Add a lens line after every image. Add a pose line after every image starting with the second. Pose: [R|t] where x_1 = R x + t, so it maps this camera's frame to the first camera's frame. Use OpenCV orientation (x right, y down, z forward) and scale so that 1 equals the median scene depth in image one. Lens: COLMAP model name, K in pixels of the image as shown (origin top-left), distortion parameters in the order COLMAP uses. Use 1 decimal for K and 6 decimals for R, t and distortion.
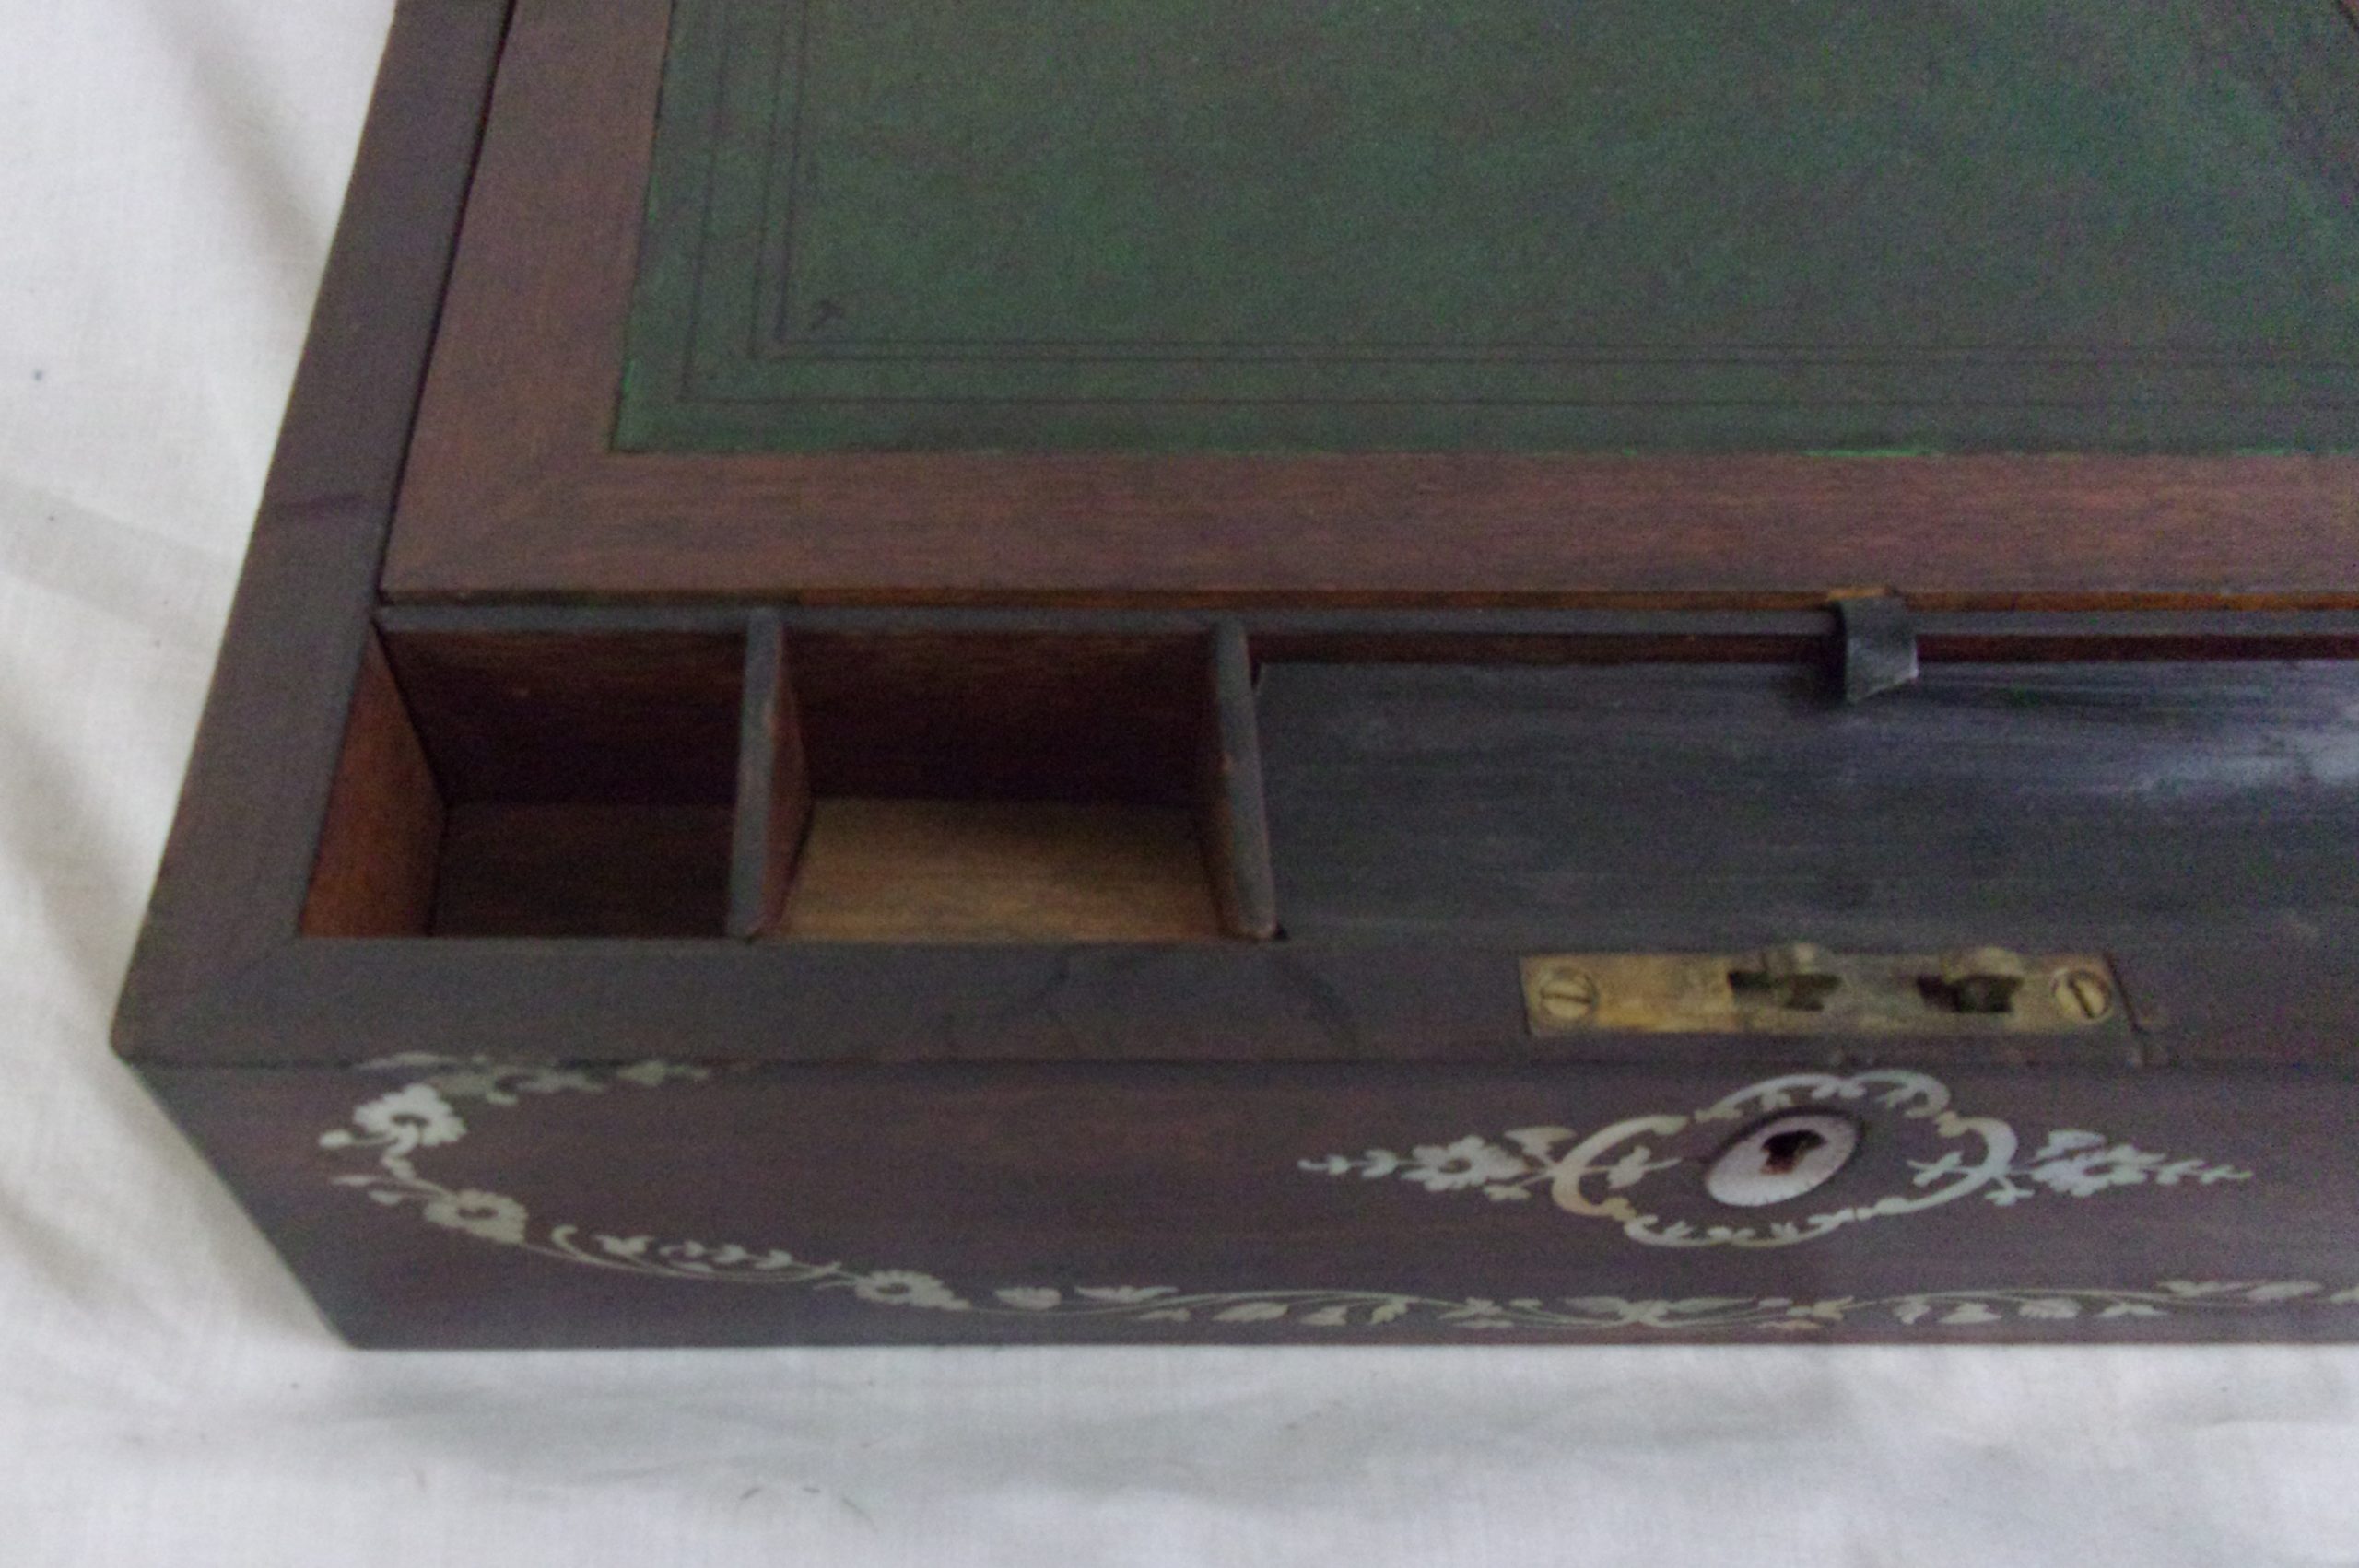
lens RADIAL K [[1938.4, 0, 1172.8], [0, 1938.4, 929.3], [0, 0, 1]] dist [0.005922, -0.005610]
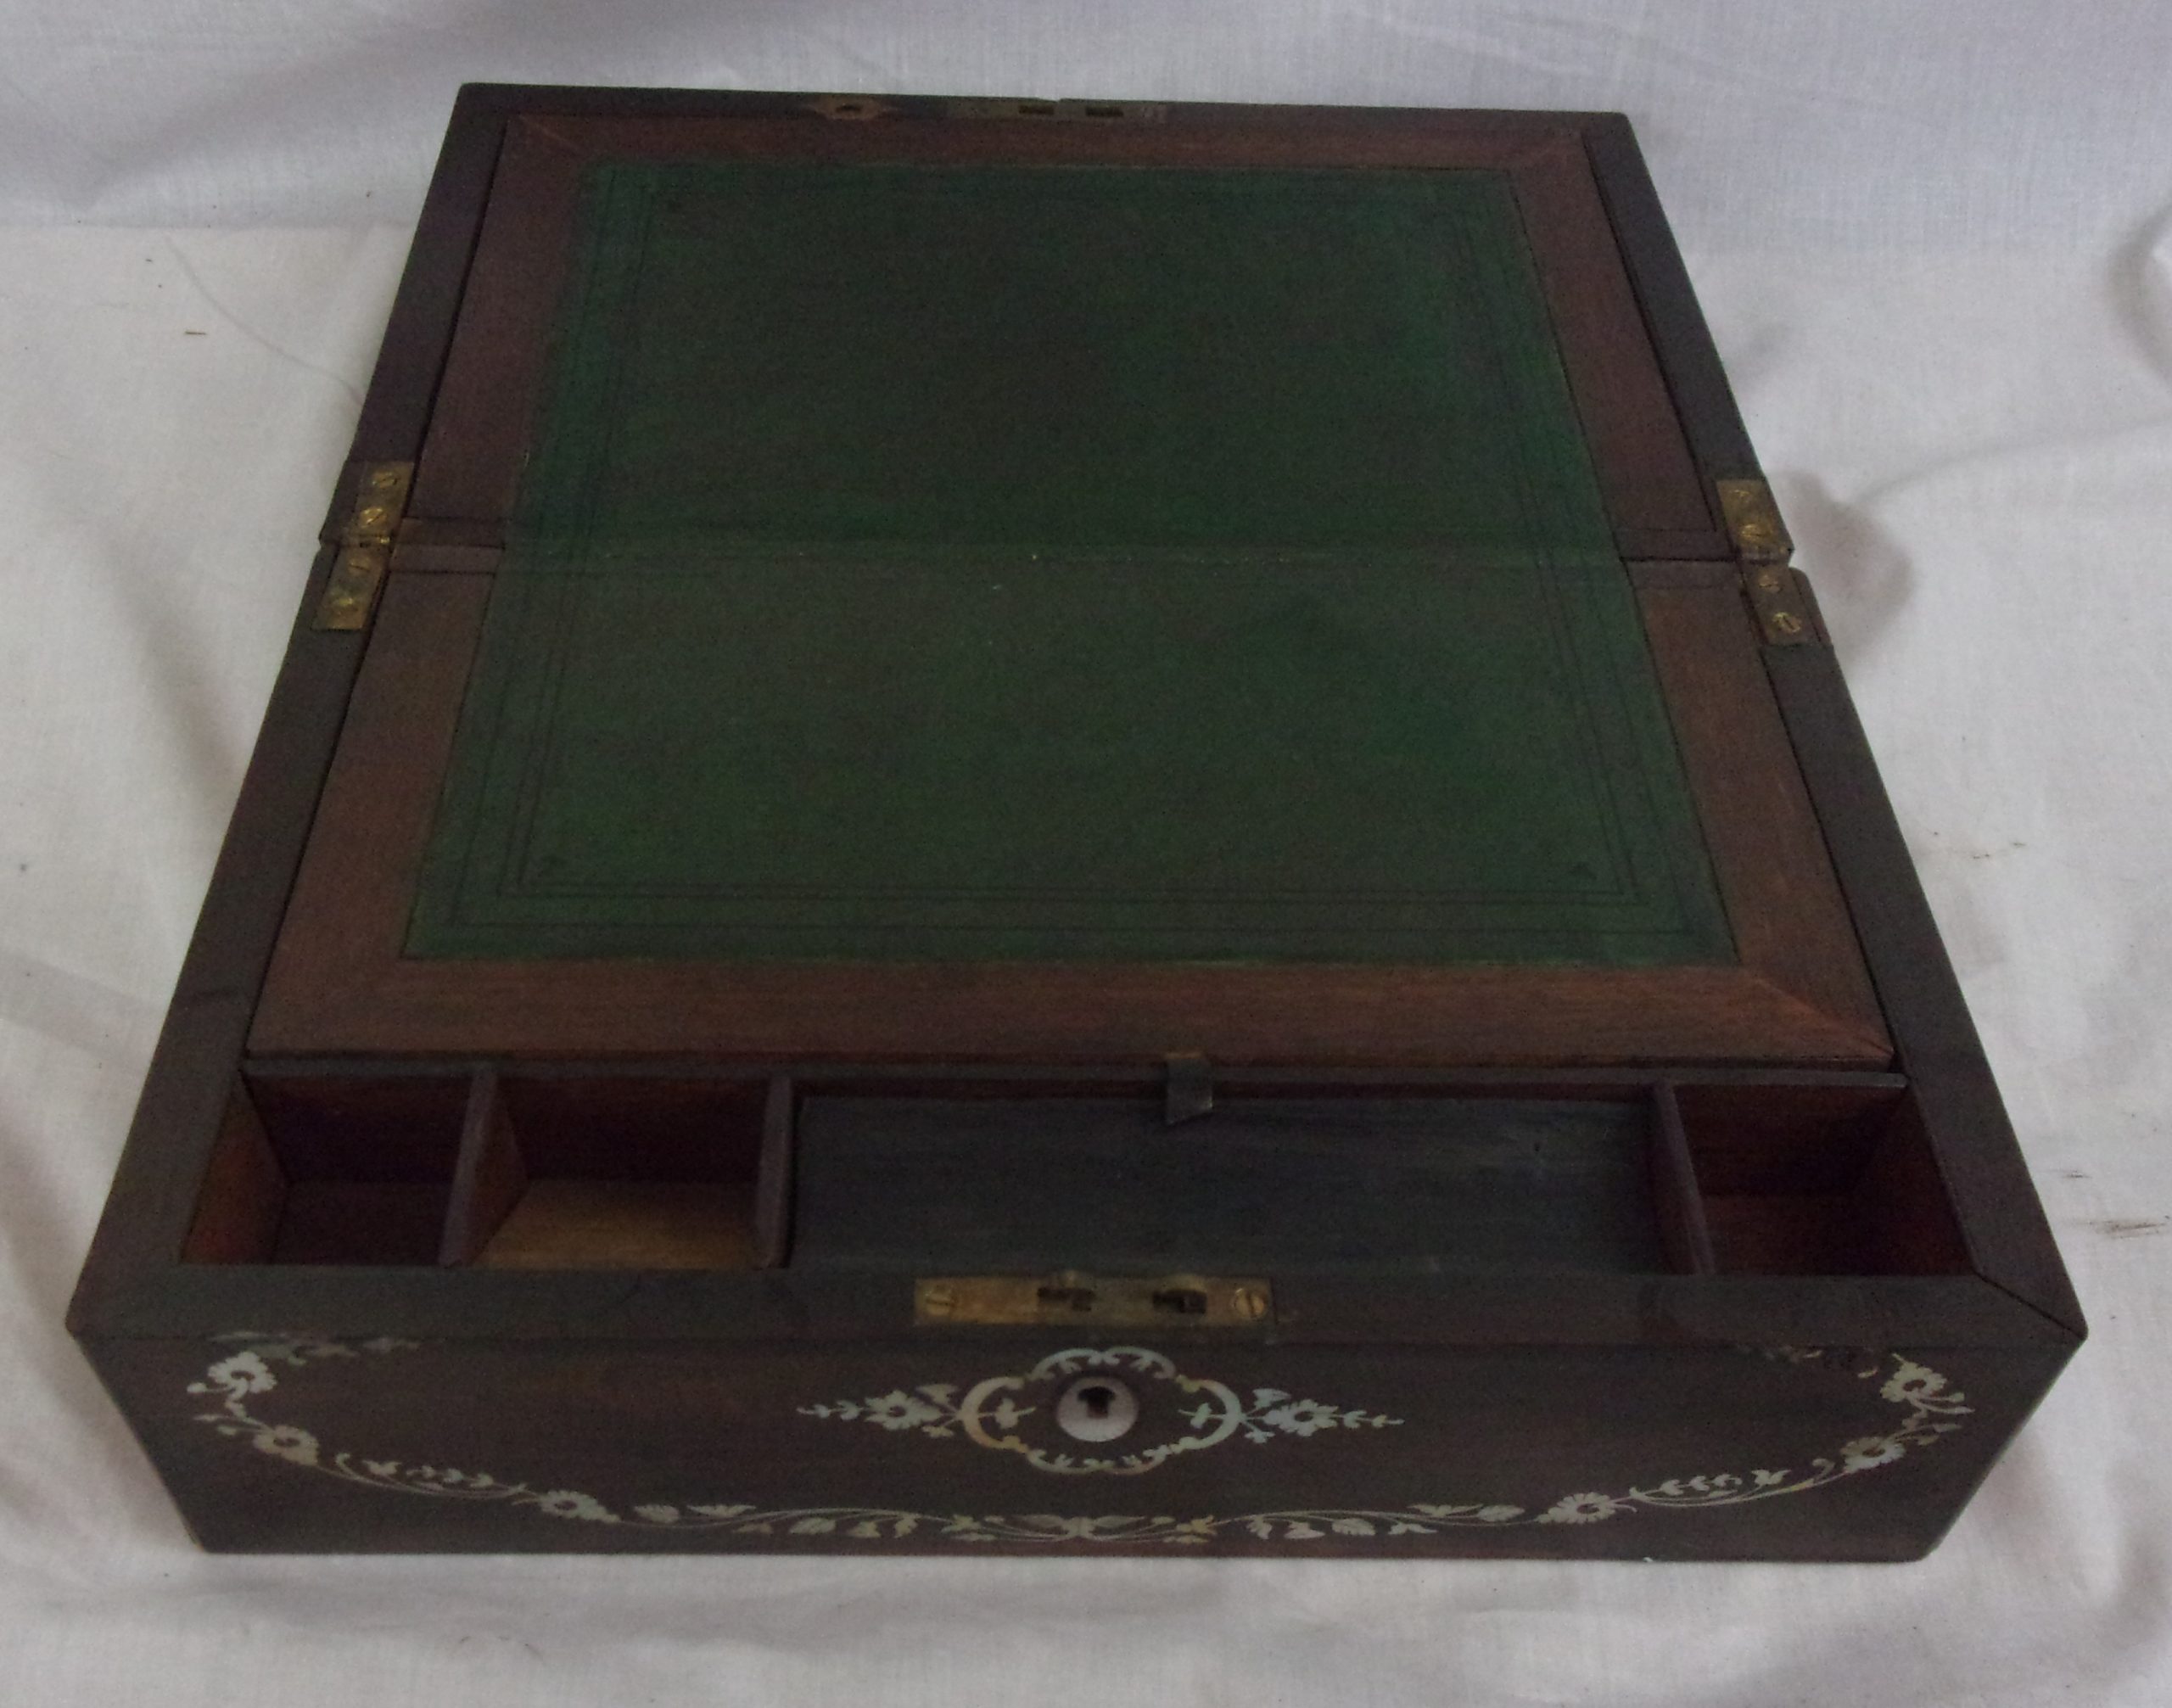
lens RADIAL K [[1998.0, 0, 1137.5], [0, 1998.0, 1096.5], [0, 0, 1]] dist [0.006727, -0.015340]
pose [[0.999944, 0.005065, 0.009250, 0.302444], [-0.004063, 0.994429, -0.105331, 0.032754], [-0.009732, 0.105288, 0.994394, -0.623270]]
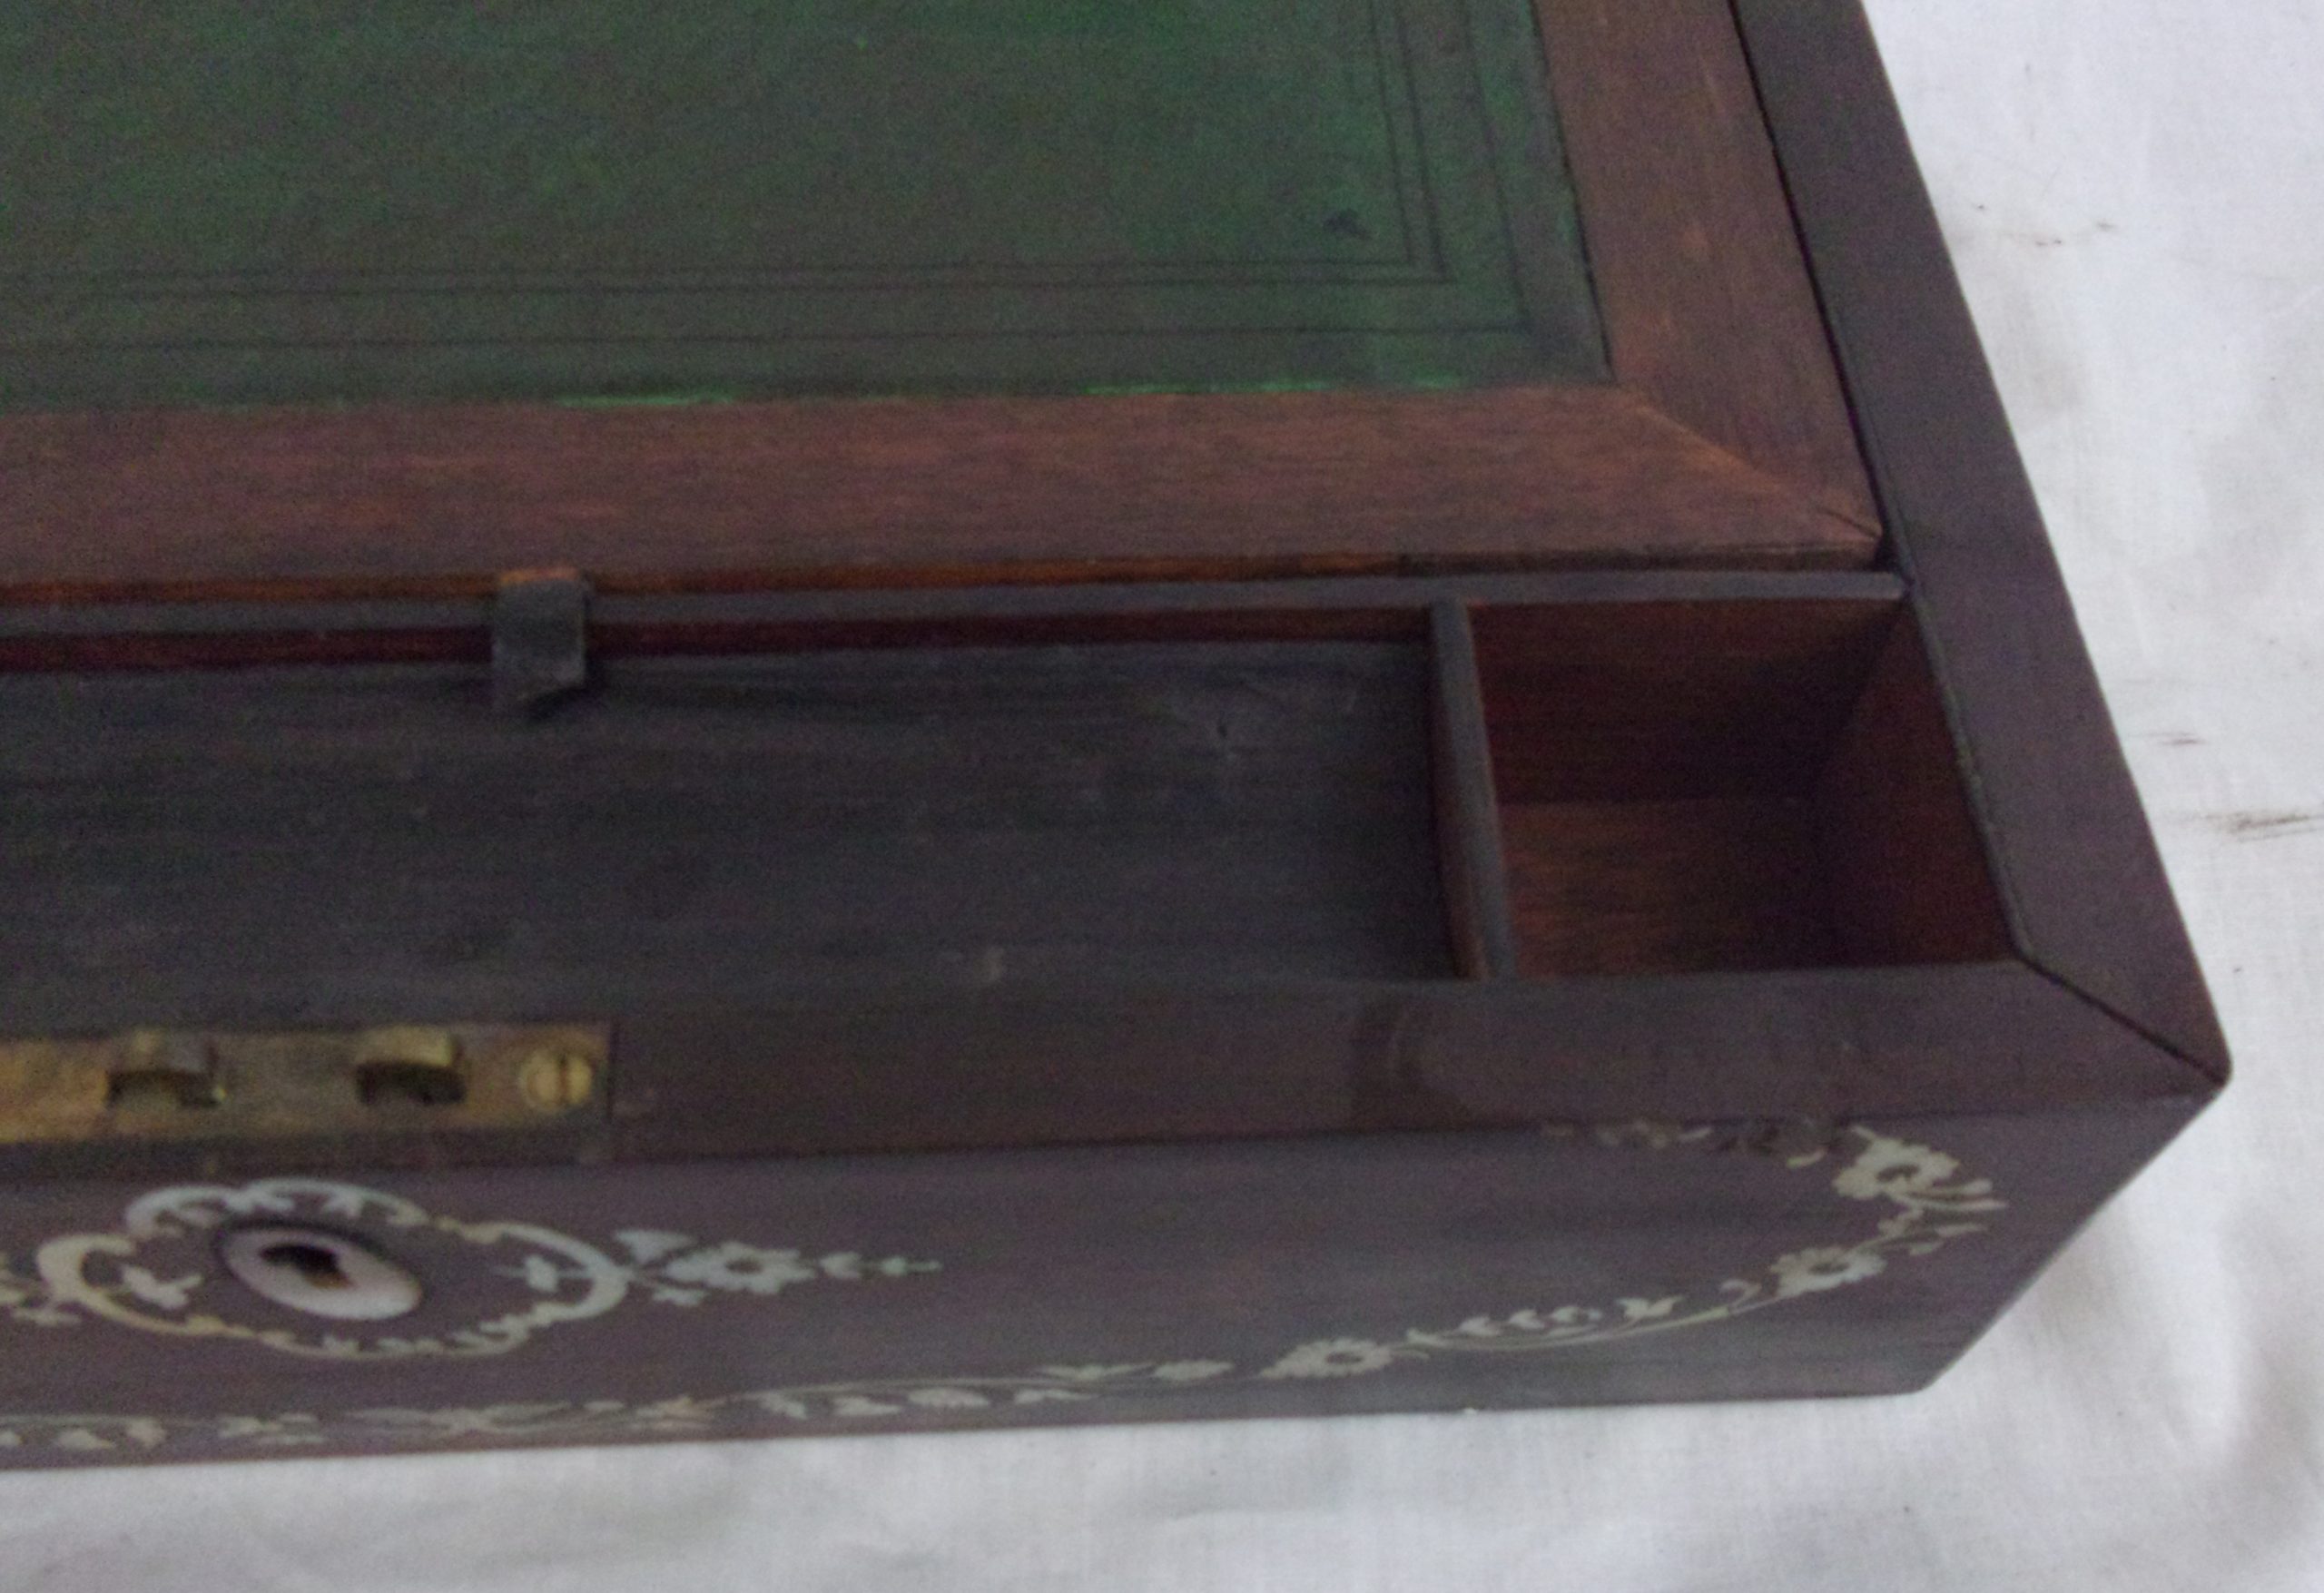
lens RADIAL K [[2057.5, 0, 1242.5], [0, 2057.5, 957.9], [0, 0, 1]] dist [-0.002315, -0.002434]
pose [[0.998795, -0.029733, 0.039033, 0.618353], [0.028076, 0.998710, 0.042318, -0.038447], [-0.040241, -0.041171, 0.998341, 0.102305]]
